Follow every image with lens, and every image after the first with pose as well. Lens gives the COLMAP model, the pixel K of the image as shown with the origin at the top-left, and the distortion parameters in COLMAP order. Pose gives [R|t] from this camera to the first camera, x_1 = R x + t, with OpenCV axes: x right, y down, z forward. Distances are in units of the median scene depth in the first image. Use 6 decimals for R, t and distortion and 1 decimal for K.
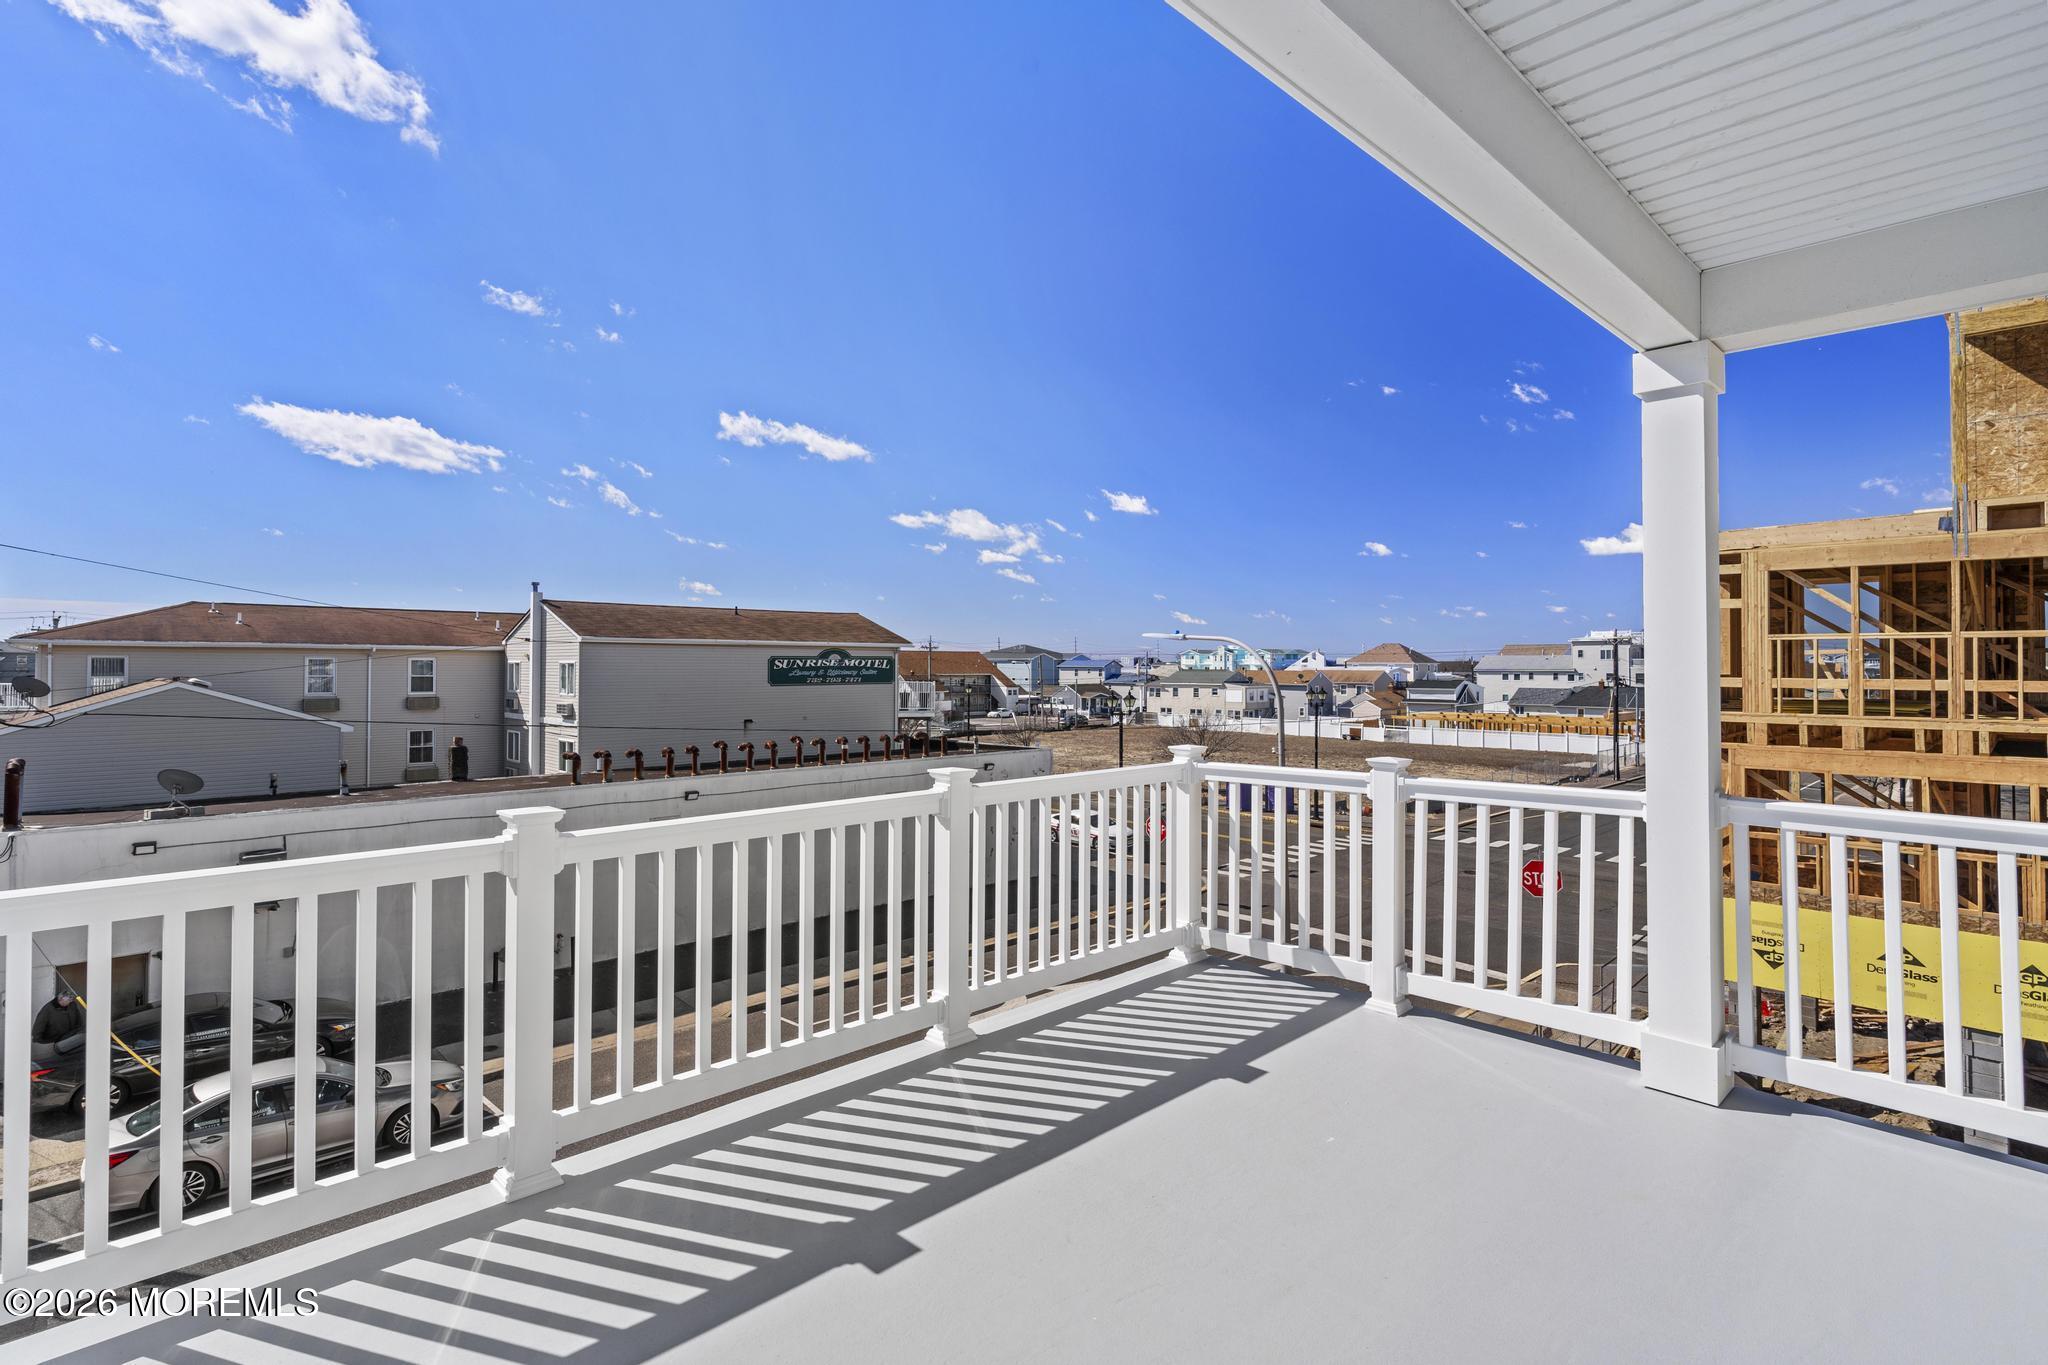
lens RADIAL K [[979.3, 0, 1028.0], [0, 979.3, 660.2], [0, 0, 1]] dist [0.018192, -0.000455]
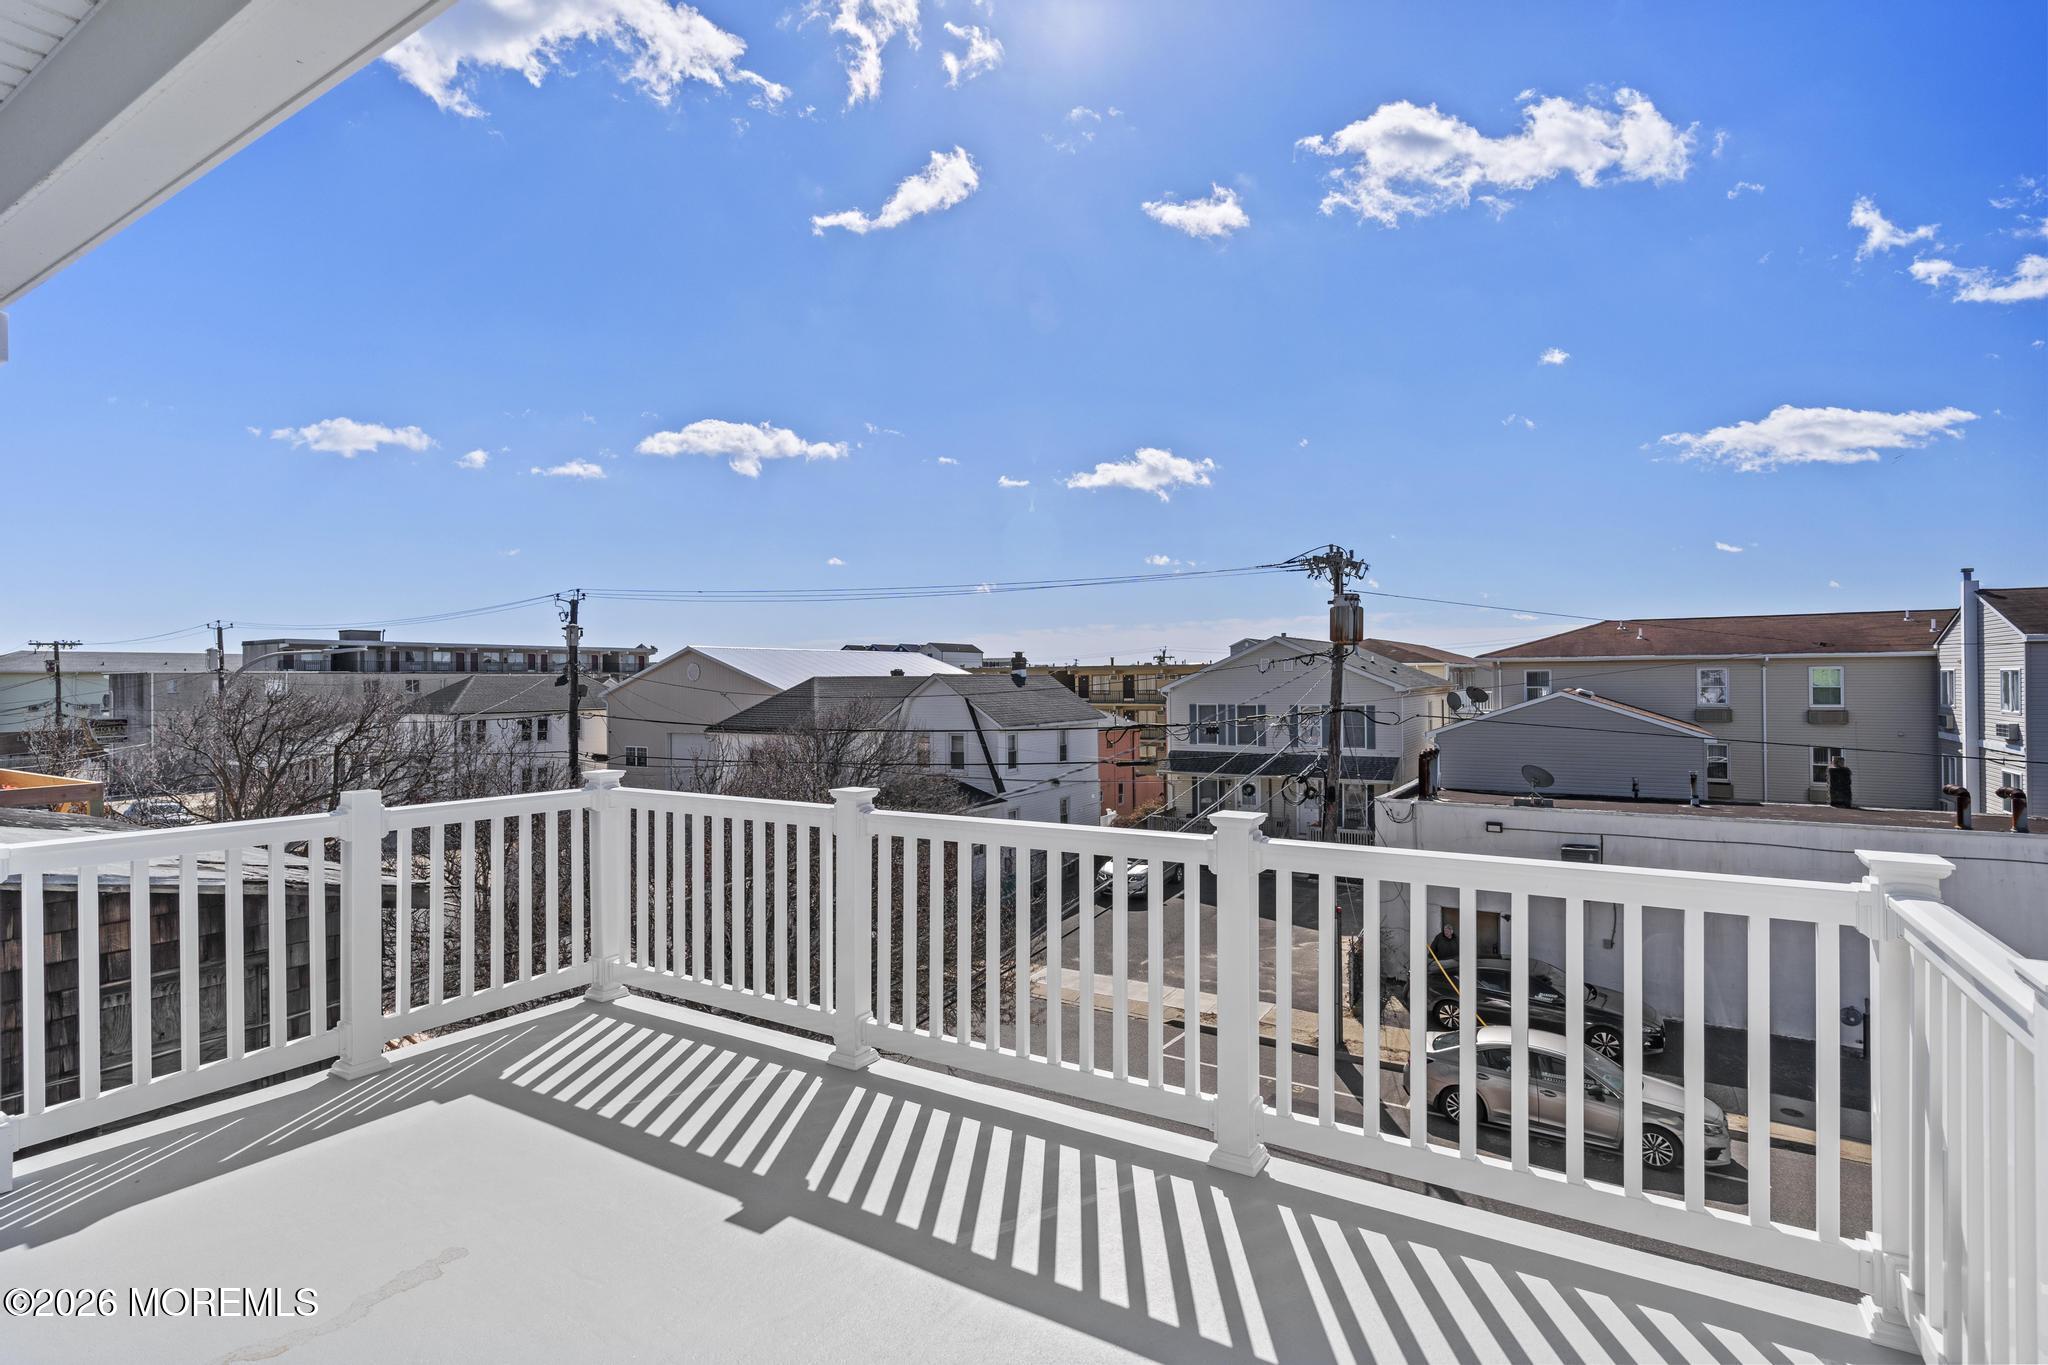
lens RADIAL K [[976.3, 0, 1024.0], [0, 976.3, 682.5], [0, 0, 1]] dist [0.002383, 0.000212]
pose [[0.255960, -0.002392, -0.966684, 0.091648], [0.013935, 0.999902, 0.001216, 0.001042], [0.966587, -0.013782, 0.255968, 0.097117]]
